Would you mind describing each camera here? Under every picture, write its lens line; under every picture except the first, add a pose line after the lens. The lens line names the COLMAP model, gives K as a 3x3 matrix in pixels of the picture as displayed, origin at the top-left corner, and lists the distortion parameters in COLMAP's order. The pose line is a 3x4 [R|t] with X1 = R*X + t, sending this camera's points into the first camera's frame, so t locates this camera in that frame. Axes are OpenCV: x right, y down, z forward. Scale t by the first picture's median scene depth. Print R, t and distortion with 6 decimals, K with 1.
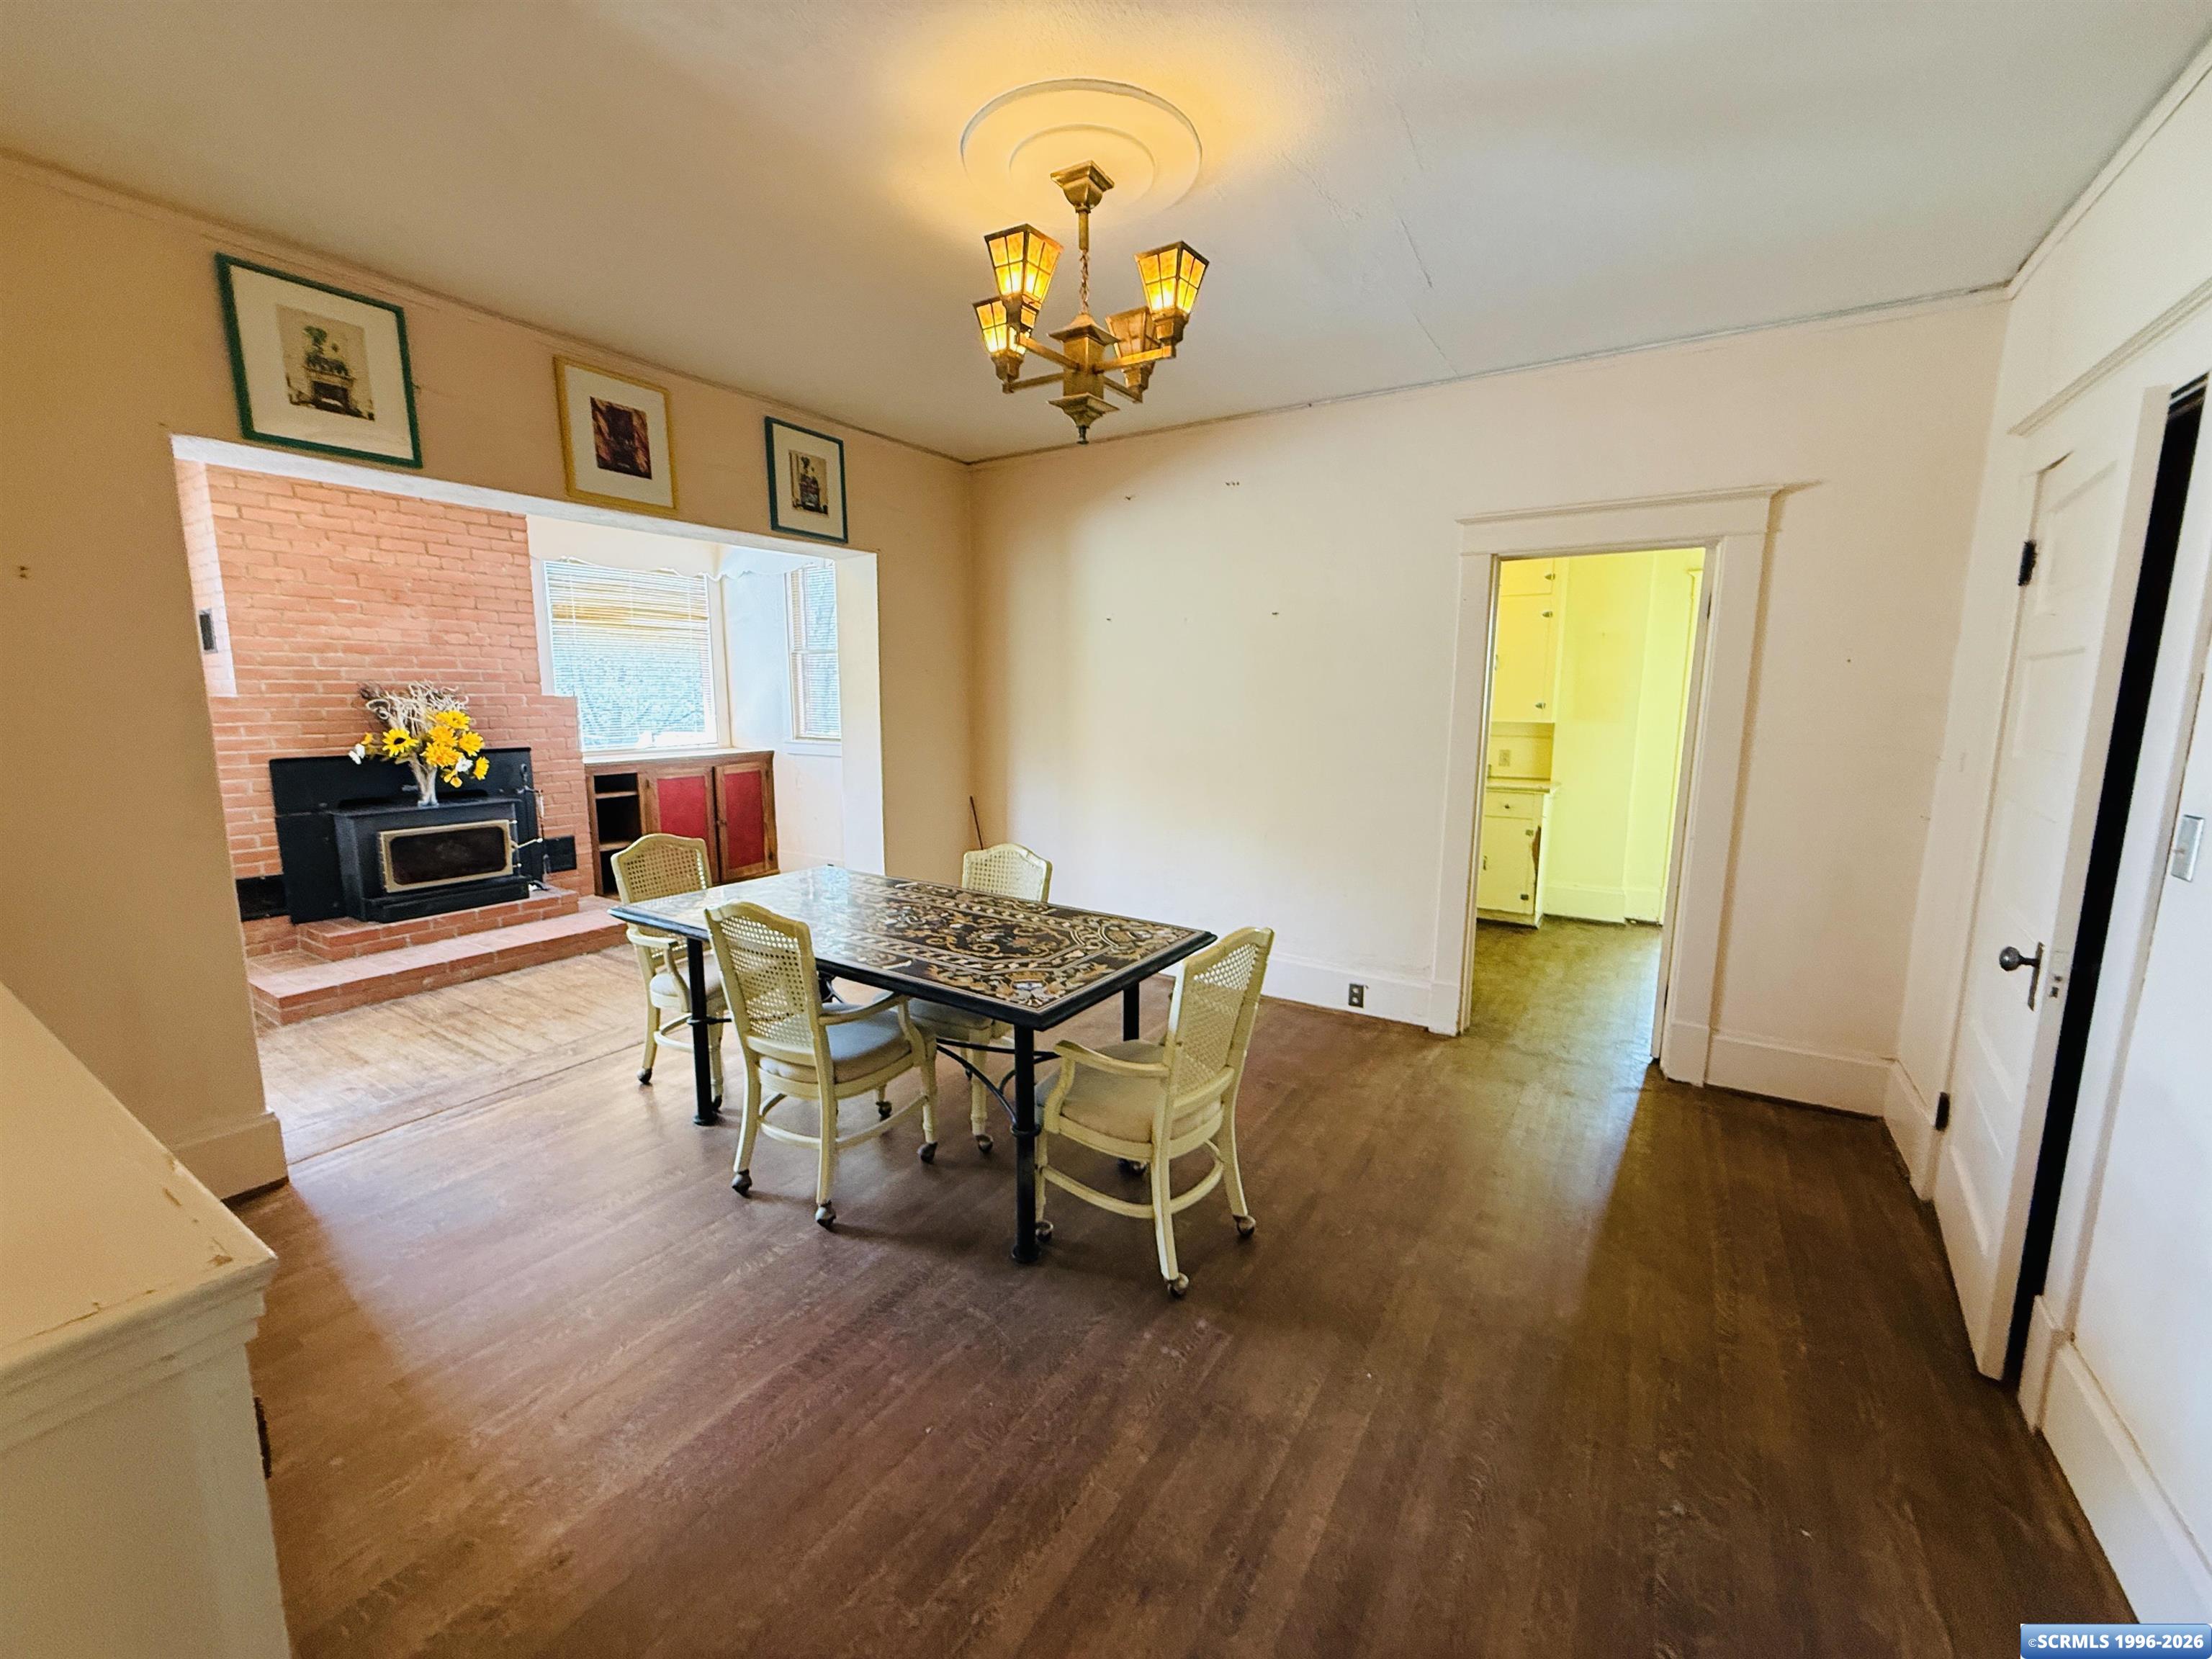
lens RADIAL K [[886.5, 0, 1100.9], [0, 886.5, 831.3], [0, 0, 1]] dist [-0.003541, -0.000373]
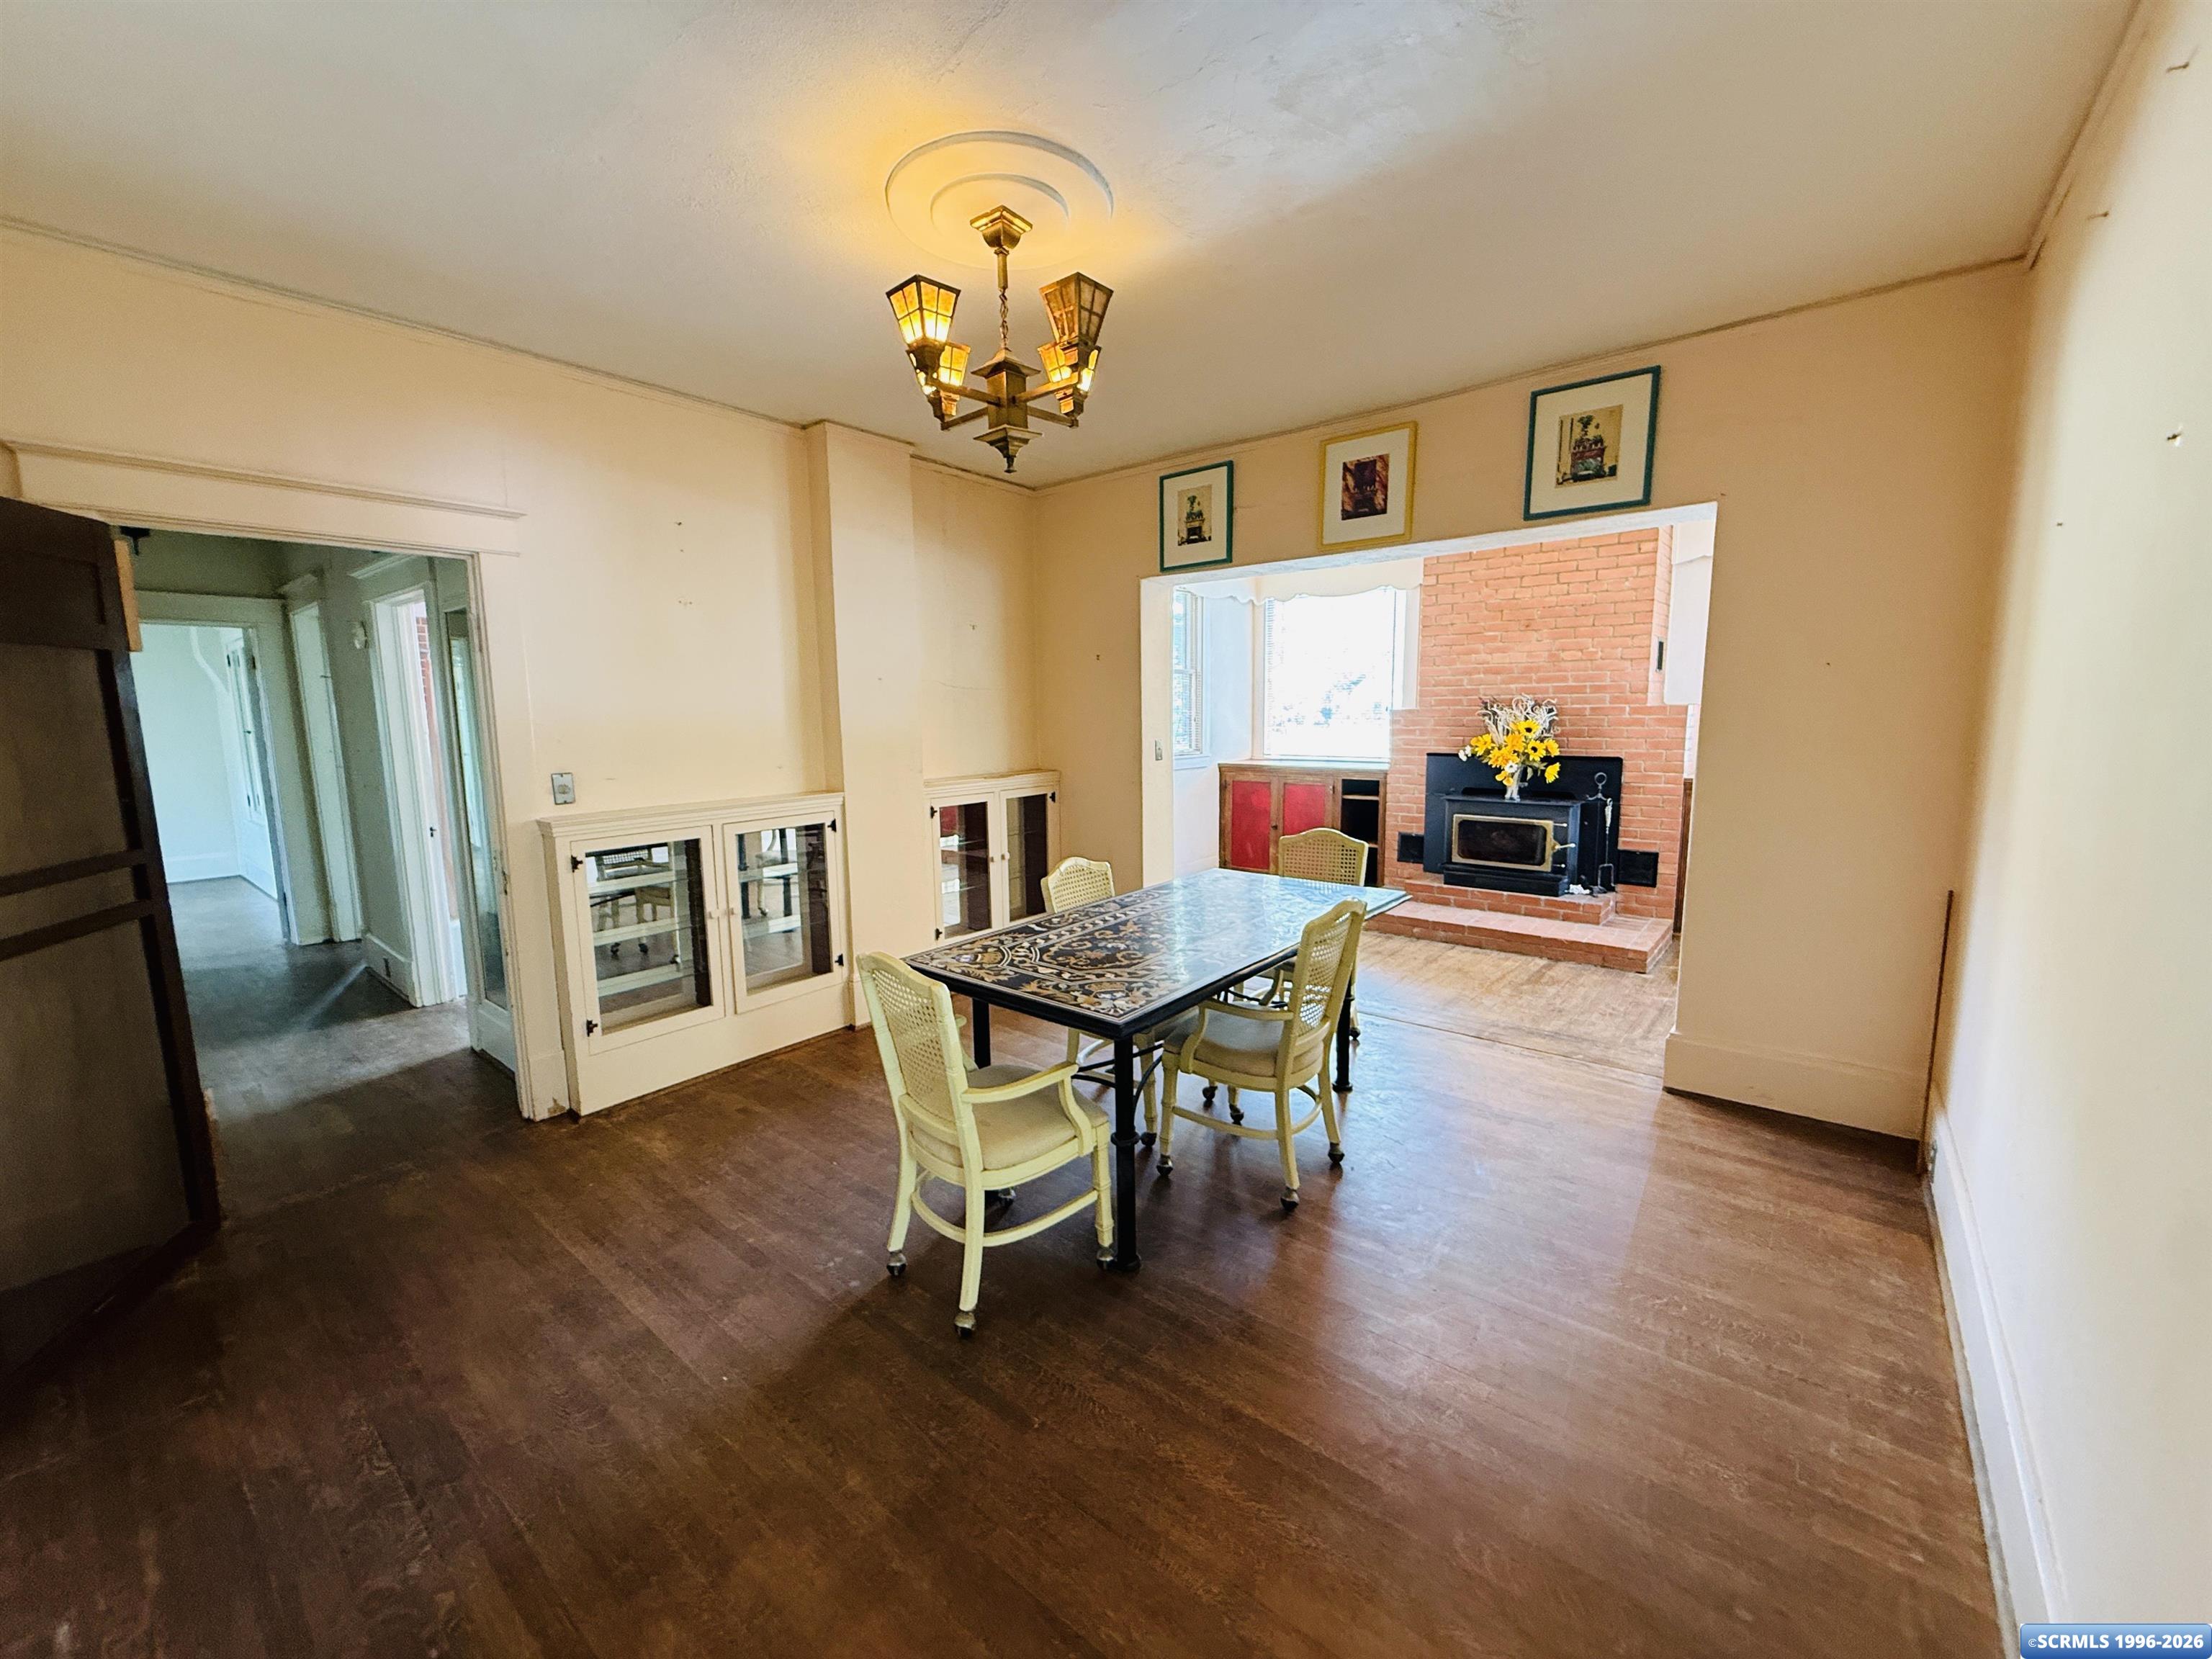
lens RADIAL K [[886.5, 0, 1098.7], [0, 886.5, 830.0], [0, 0, 1]] dist [-0.003541, -0.000373]
pose [[-0.128718, 0.133055, -0.982715, 0.525782], [-0.138604, 0.978818, 0.150682, -0.100058], [0.981947, 0.155604, -0.107550, 0.644427]]
